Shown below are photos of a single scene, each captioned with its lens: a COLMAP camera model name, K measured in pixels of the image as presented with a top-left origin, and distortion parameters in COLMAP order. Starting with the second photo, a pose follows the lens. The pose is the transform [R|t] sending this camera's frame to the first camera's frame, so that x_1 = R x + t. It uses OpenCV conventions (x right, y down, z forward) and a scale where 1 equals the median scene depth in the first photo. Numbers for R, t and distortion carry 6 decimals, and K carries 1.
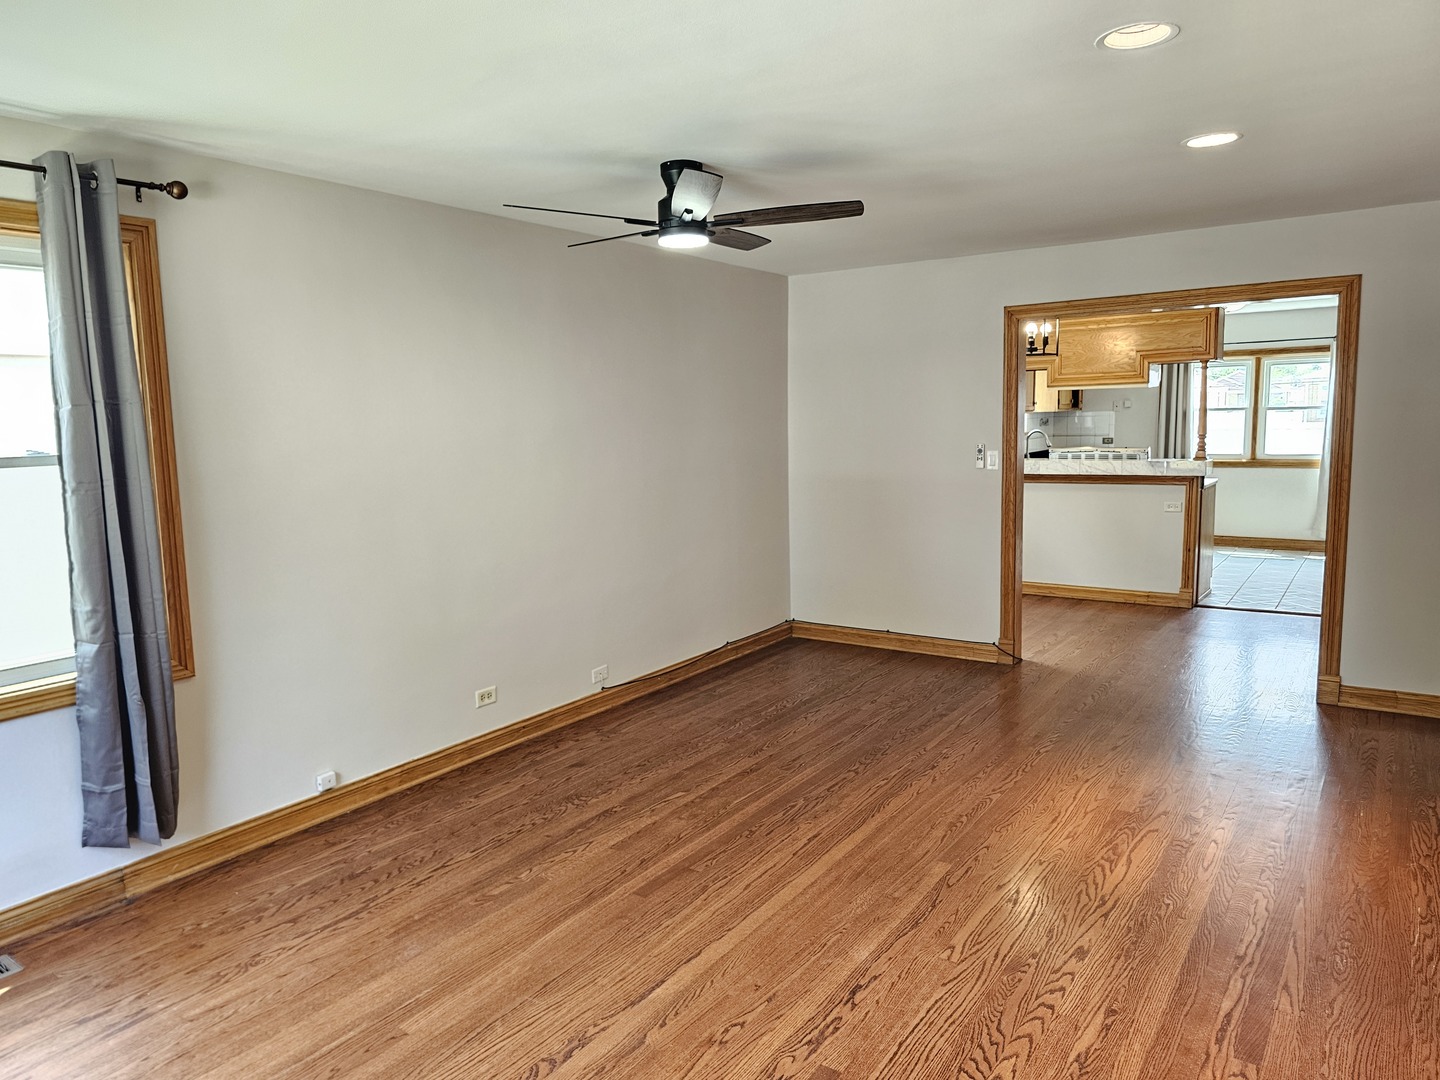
lens RADIAL K [[979.4, 0, 726.8], [0, 979.4, 544.9], [0, 0, 1]] dist [0.029285, -0.022929]
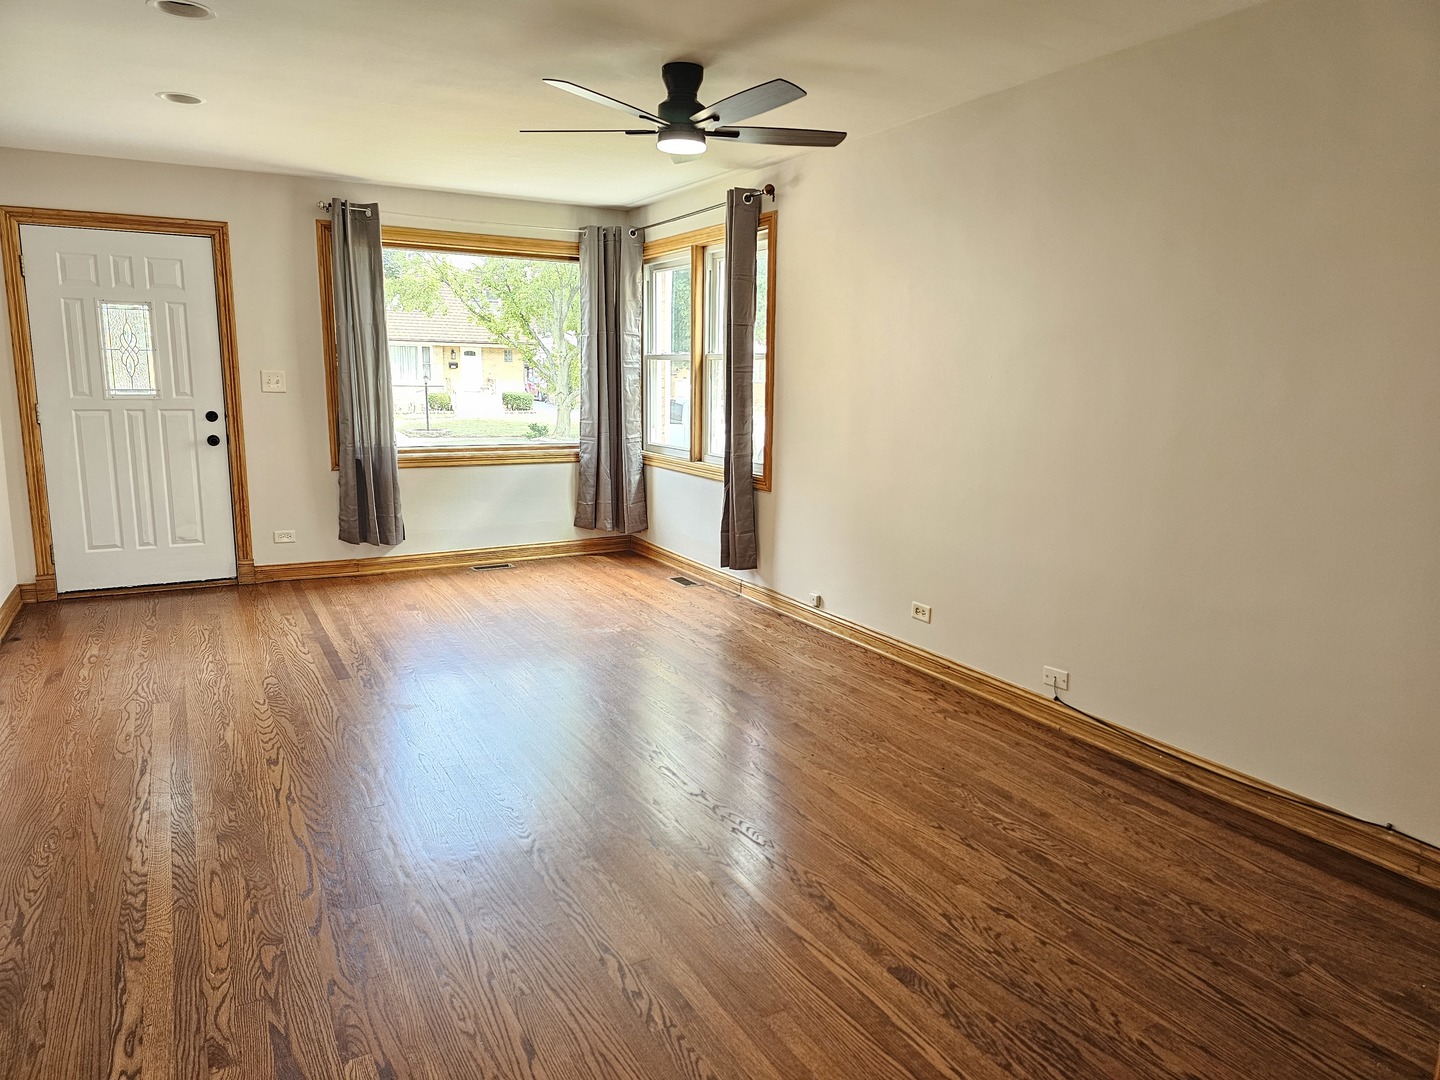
lens RADIAL K [[979.4, 0, 725.0], [0, 979.4, 538.7], [0, 0, 1]] dist [0.029285, -0.022929]
pose [[-0.443960, 0.173199, -0.879148, 0.687542], [-0.127949, 0.958834, 0.253510, -0.140680], [0.886865, 0.225034, -0.403523, 1.166954]]
